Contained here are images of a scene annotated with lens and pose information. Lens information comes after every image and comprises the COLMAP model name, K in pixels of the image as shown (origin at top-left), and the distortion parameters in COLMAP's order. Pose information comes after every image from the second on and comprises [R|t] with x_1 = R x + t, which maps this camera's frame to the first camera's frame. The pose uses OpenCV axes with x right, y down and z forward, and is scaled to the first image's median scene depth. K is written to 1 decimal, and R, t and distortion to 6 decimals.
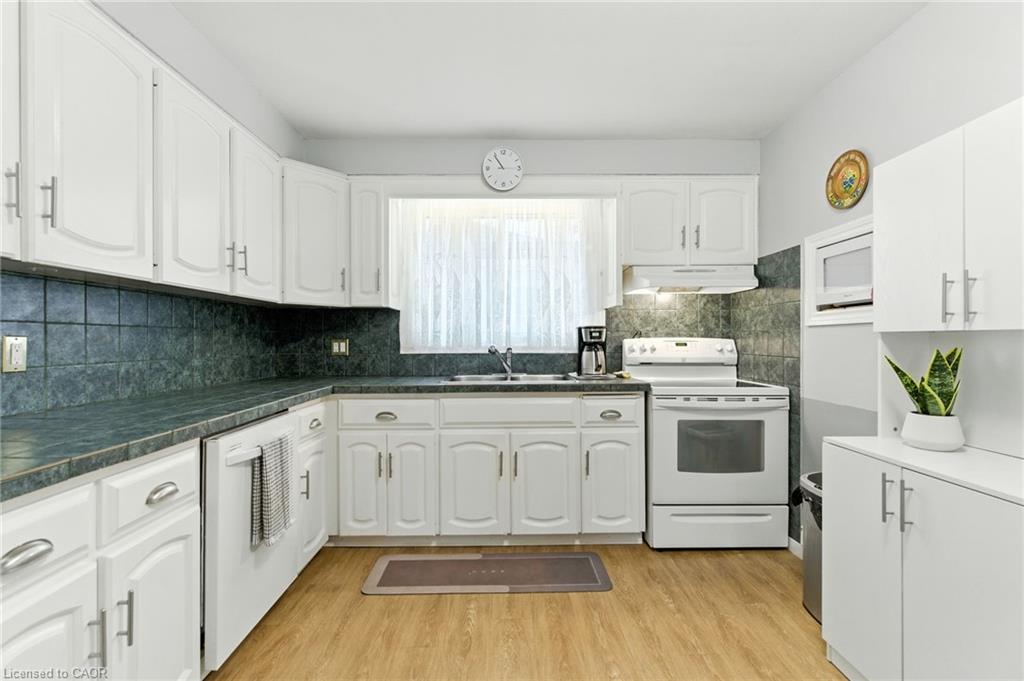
lens RADIAL K [[460.0, 0, 512.2], [0, 460.0, 341.9], [0, 0, 1]] dist [0.001210, -0.000279]
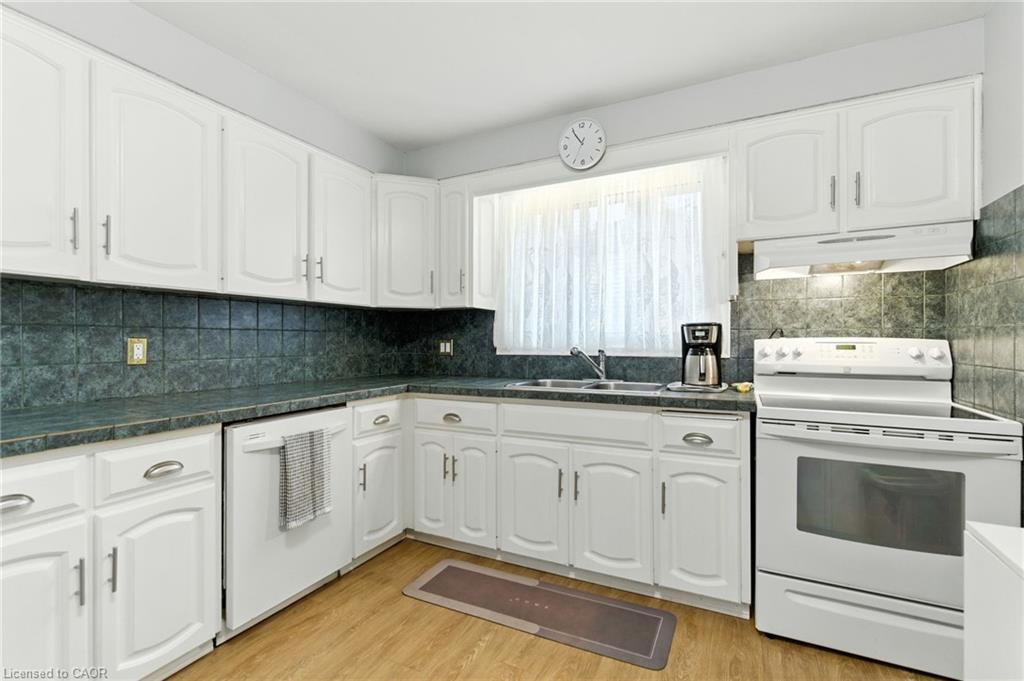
lens RADIAL K [[463.5, 0, 509.2], [0, 463.5, 341.7], [0, 0, 1]] dist [0.000556, -0.000814]
pose [[0.886305, 0.001958, -0.463098, 0.291491], [-0.002203, 0.999998, 0.000012, -0.002234], [0.463097, 0.001010, 0.886307, 0.174050]]
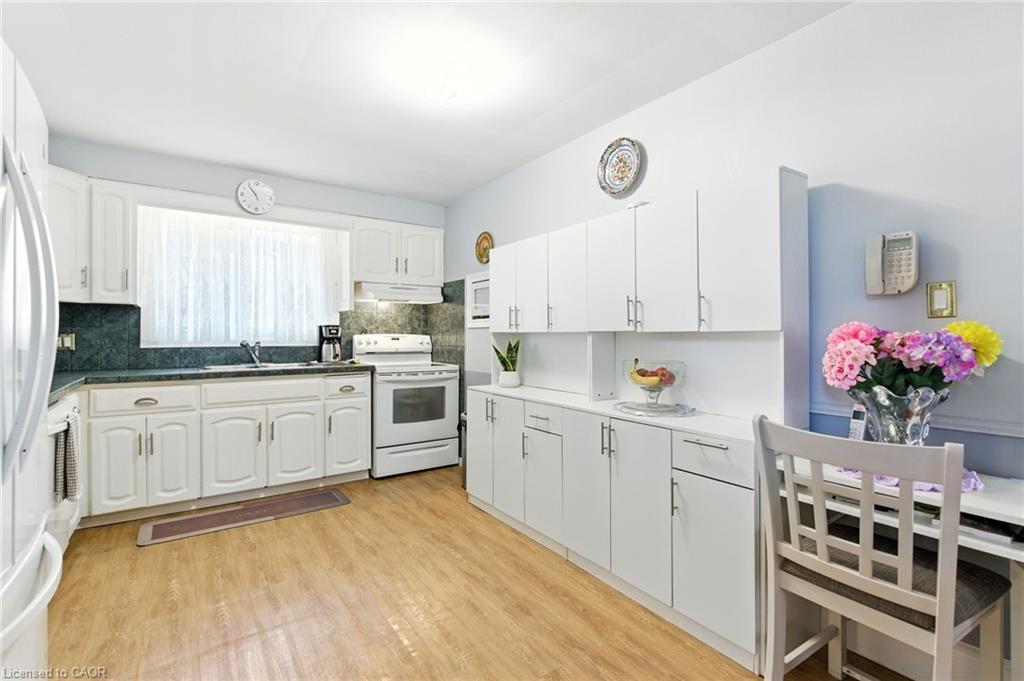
lens RADIAL K [[462.2, 0, 507.5], [0, 462.2, 336.3], [0, 0, 1]] dist [-0.000442, -0.000886]
pose [[0.828842, 0.002521, 0.559477, -0.170089], [-0.001556, 0.999996, -0.002201, 0.000242], [-0.559480, 0.000954, 0.828843, -0.446157]]
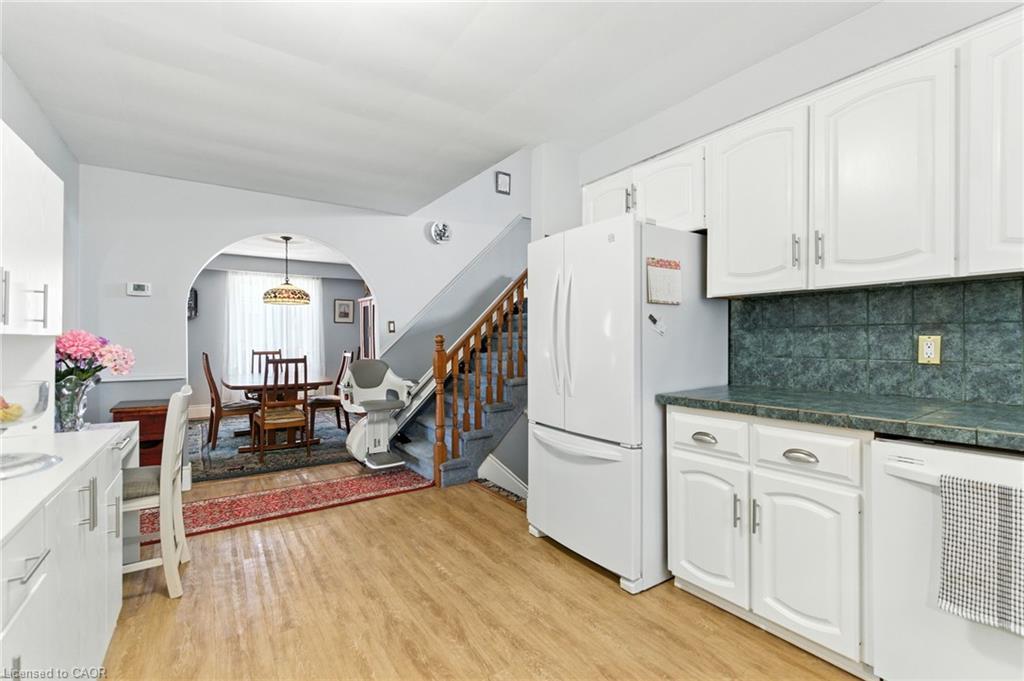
lens RADIAL K [[460.0, 0, 512.2], [0, 460.0, 341.9], [0, 0, 1]] dist [0.001210, -0.000279]
pose [[-0.836581, 0.006192, -0.547808, 0.316539], [0.003432, 0.999976, 0.006061, -0.003536], [0.547832, 0.003191, -0.836582, 0.817600]]
